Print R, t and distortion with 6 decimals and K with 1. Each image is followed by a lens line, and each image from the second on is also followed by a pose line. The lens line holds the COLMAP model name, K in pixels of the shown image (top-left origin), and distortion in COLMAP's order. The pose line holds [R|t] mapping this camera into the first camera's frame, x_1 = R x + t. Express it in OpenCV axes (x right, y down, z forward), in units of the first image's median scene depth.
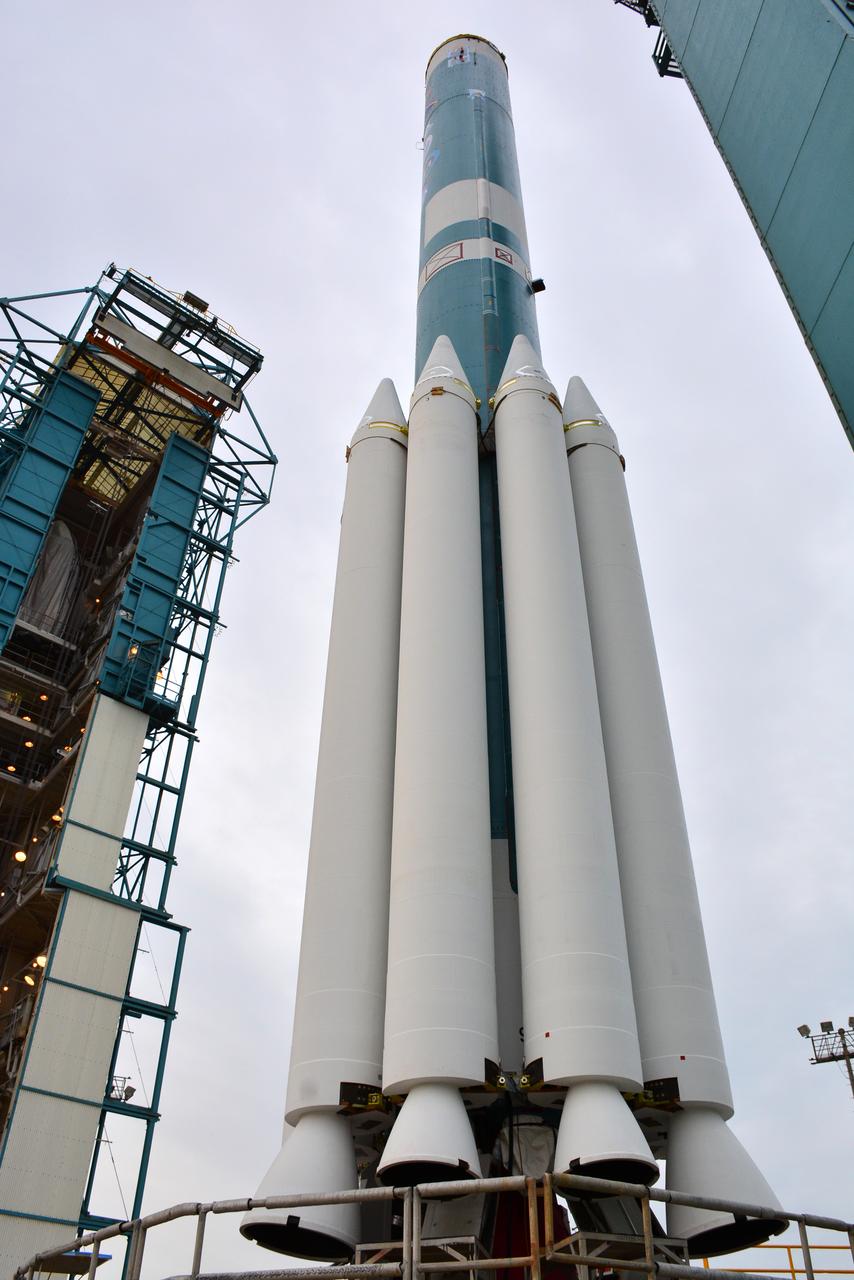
lens RADIAL K [[1025.9, 0, 427.0], [0, 1025.9, 640.0], [0, 0, 1]] dist [-0.146434, 0.095241]
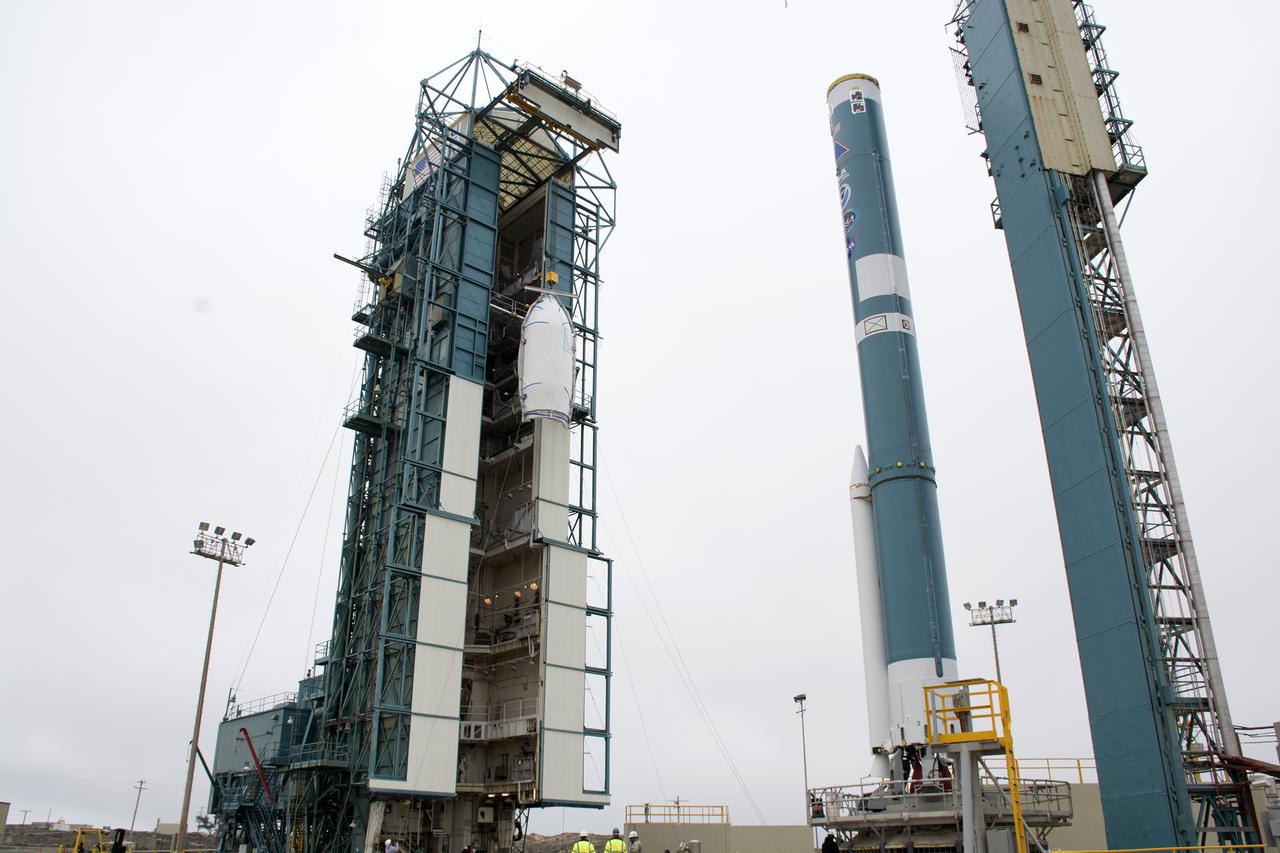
lens RADIAL K [[997.5, 0, 624.3], [0, 997.5, 439.0], [0, 0, 1]] dist [-0.154484, 0.114521]
pose [[0.998843, 0.012023, 0.046555, -0.253091], [-0.025524, 0.953134, 0.301471, -0.329112], [-0.040748, -0.302311, 0.952338, -0.402074]]
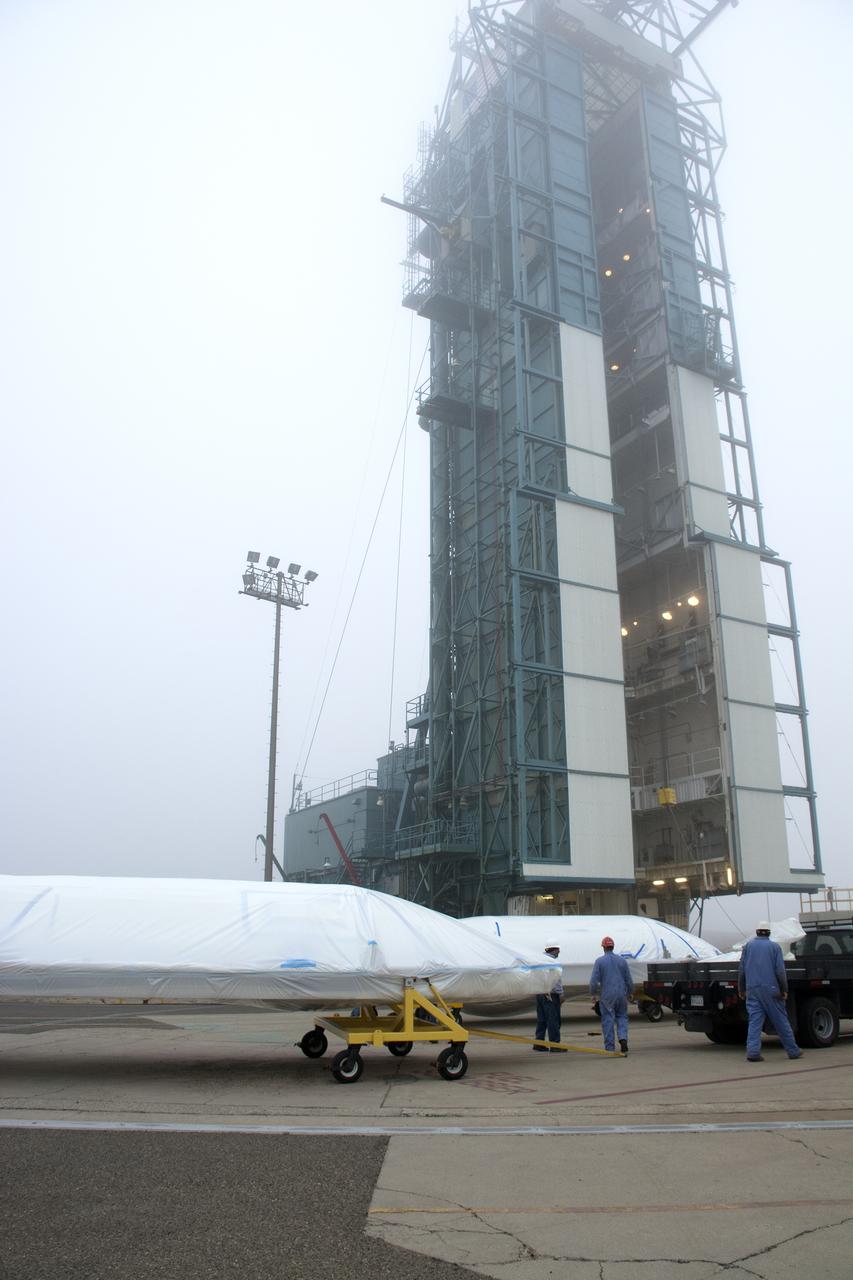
lens RADIAL K [[997.5, 0, 433.9], [0, 997.5, 647.7], [0, 0, 1]] dist [-0.154484, 0.114521]
pose [[0.986321, -0.061367, -0.152987, -0.415007], [0.117532, 0.912560, 0.391689, -0.109163], [0.115574, -0.404312, 0.907290, -0.126486]]
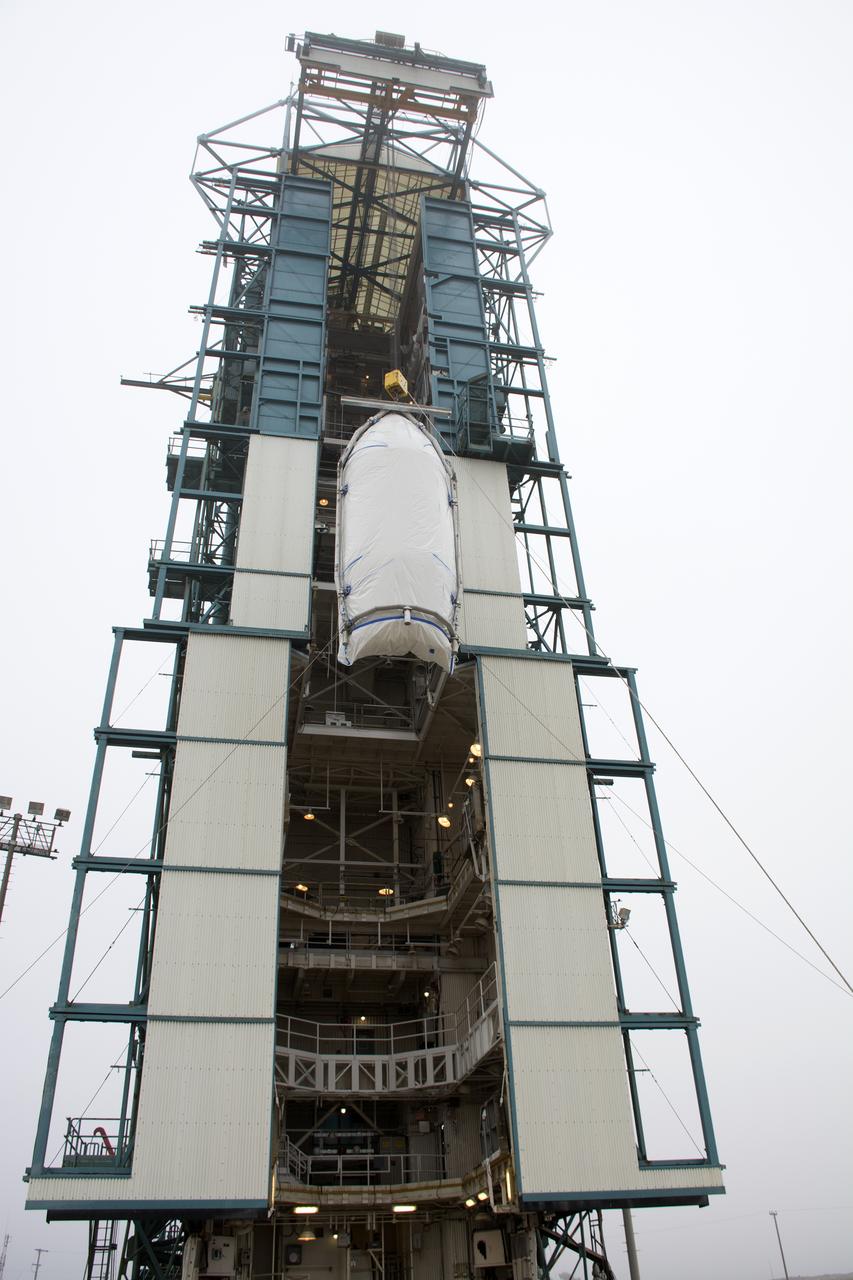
lens RADIAL K [[997.5, 0, 433.9], [0, 997.5, 647.7], [0, 0, 1]] dist [-0.154484, 0.114521]
pose [[0.887116, -0.306982, -0.344655, -0.086945], [0.341911, 0.938704, 0.043955, 0.156150], [0.310036, -0.156835, 0.937700, 0.183221]]
